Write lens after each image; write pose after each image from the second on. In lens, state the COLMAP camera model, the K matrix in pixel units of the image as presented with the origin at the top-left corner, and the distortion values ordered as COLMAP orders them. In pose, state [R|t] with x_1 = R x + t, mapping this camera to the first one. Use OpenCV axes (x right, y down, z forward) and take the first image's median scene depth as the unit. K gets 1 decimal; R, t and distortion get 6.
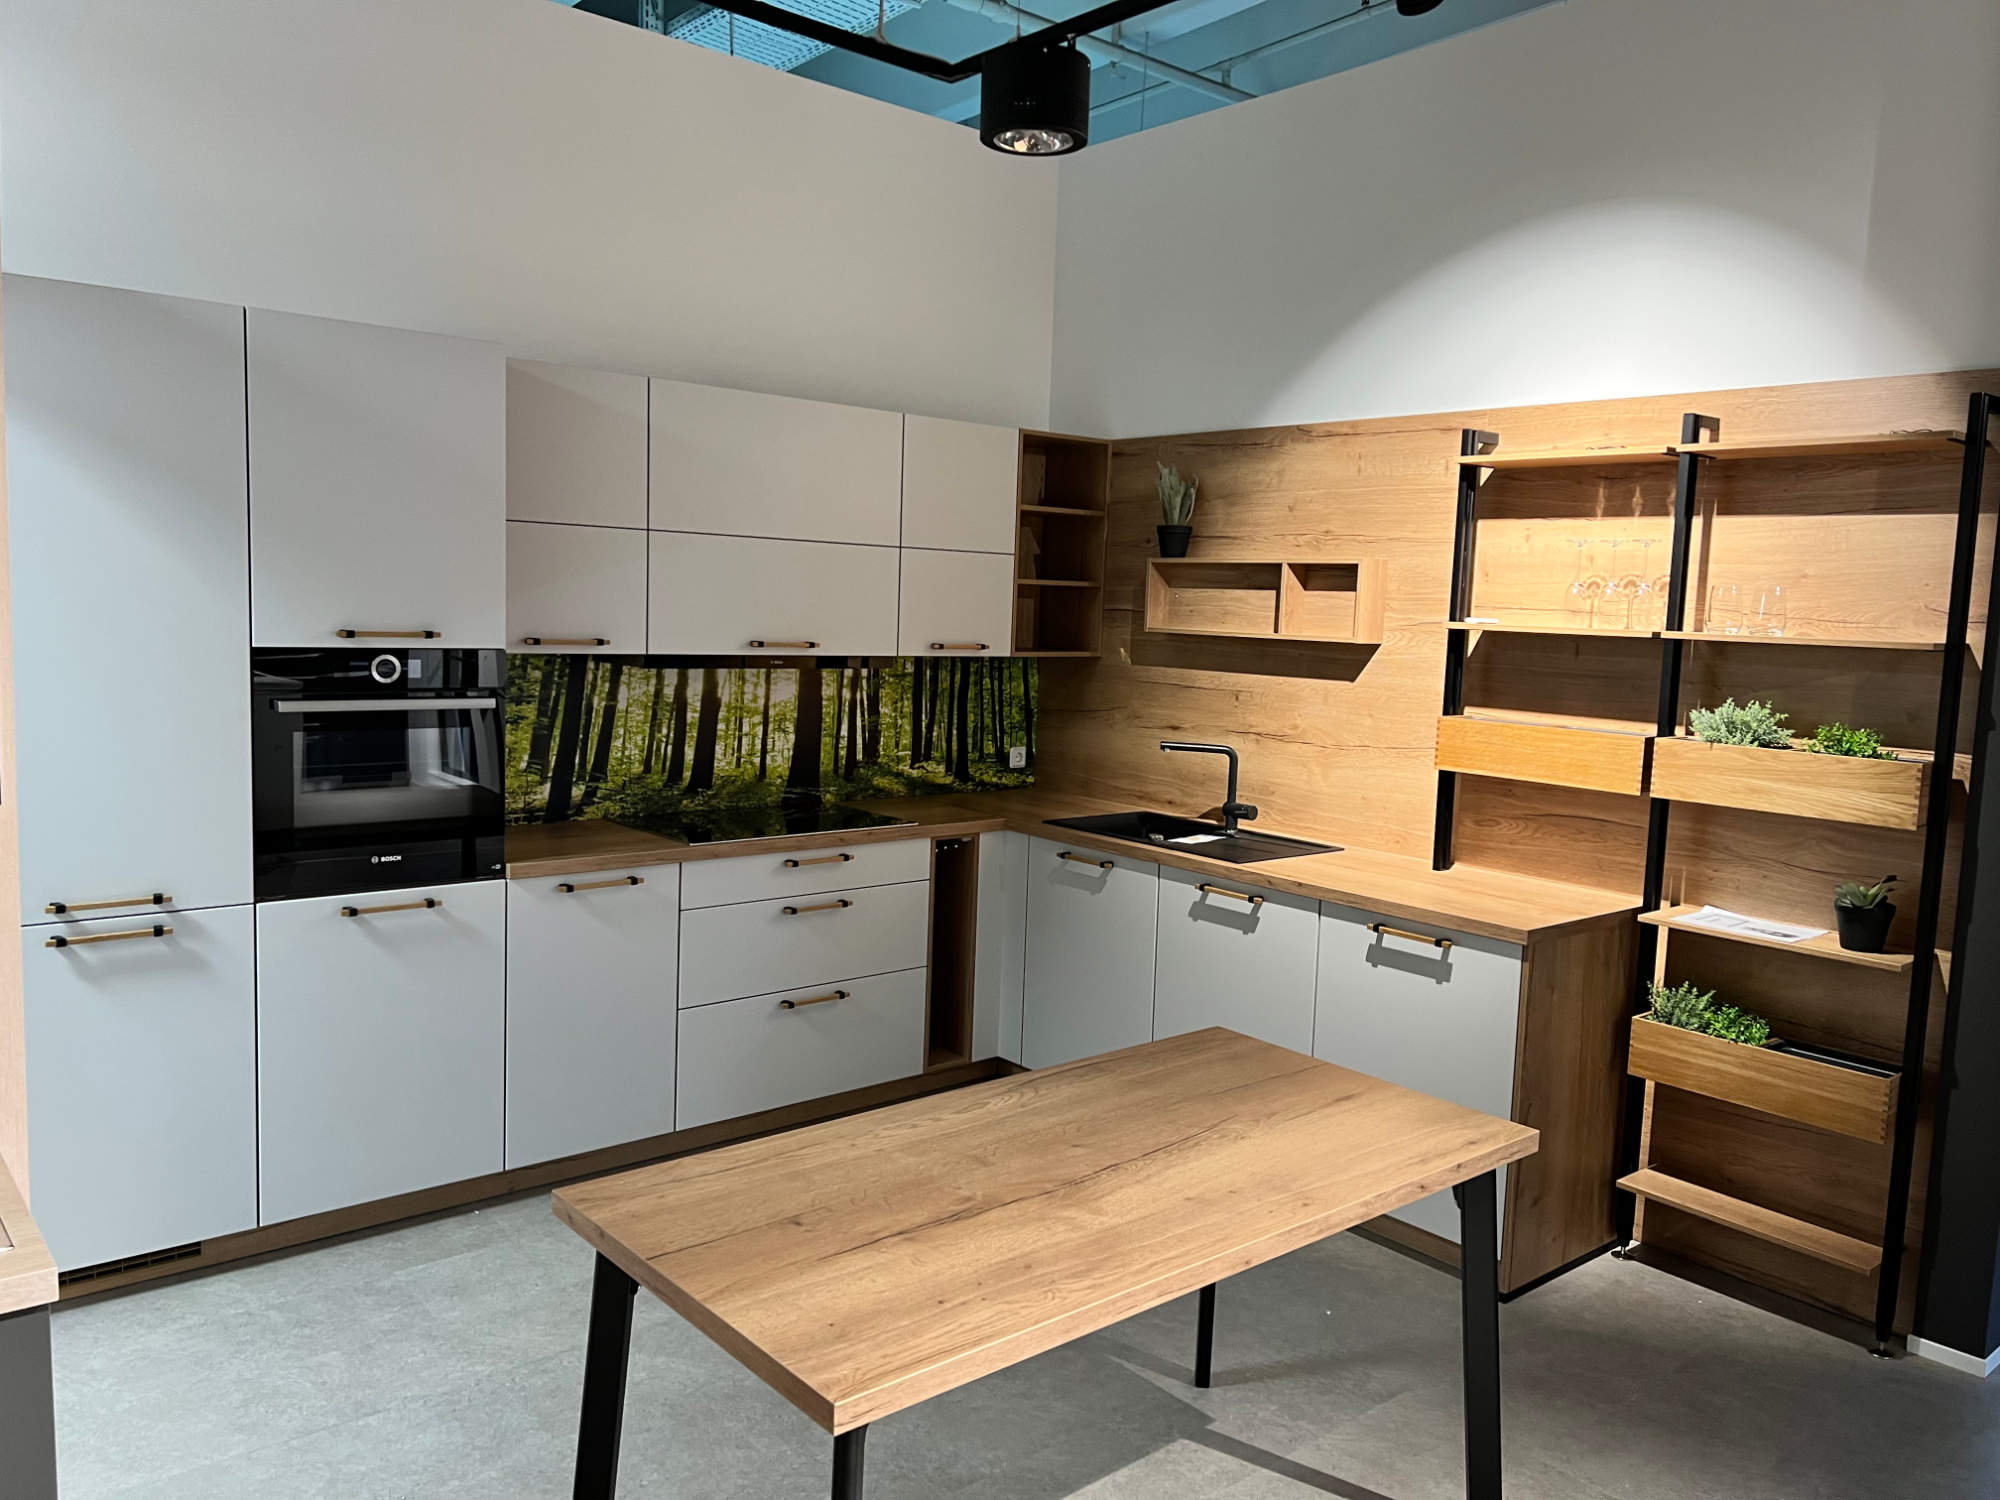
lens RADIAL K [[1537.9, 0, 1000.0], [0, 1537.9, 750.0], [0, 0, 1]] dist [0.141662, -0.299675]
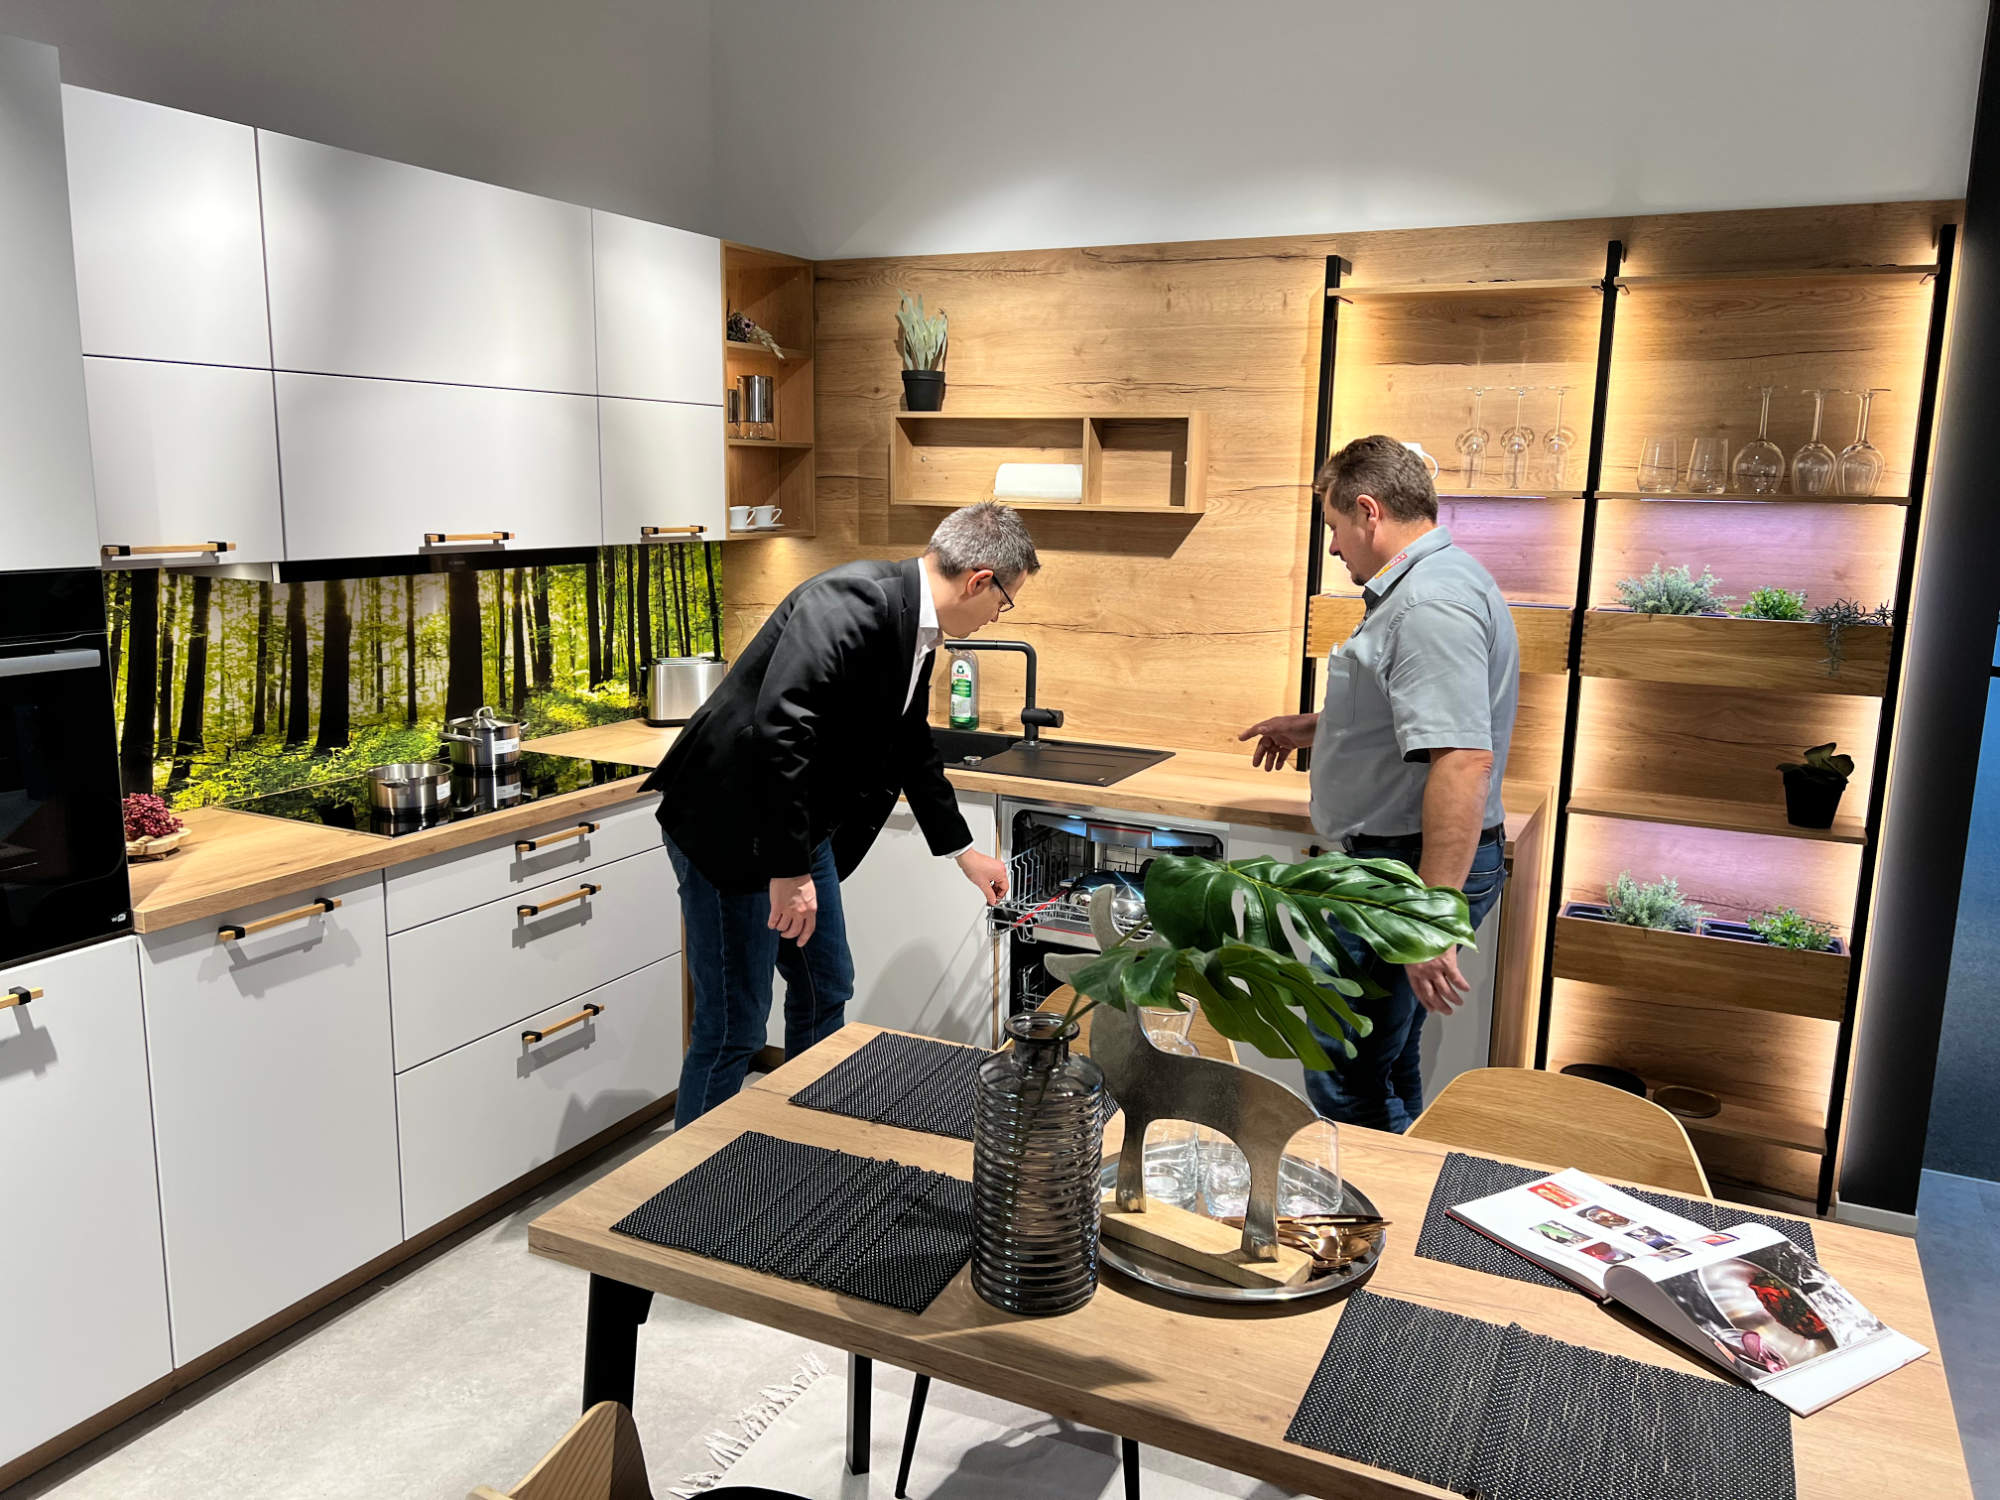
lens RADIAL K [[1537.9, 0, 1000.0], [0, 1537.9, 750.0], [0, 0, 1]] dist [0.141662, -0.299675]
pose [[0.917527, -0.090246, 0.387297, -0.190071], [0.054496, 0.993256, 0.102340, -0.029729], [-0.393921, -0.072794, 0.916257, 0.232150]]
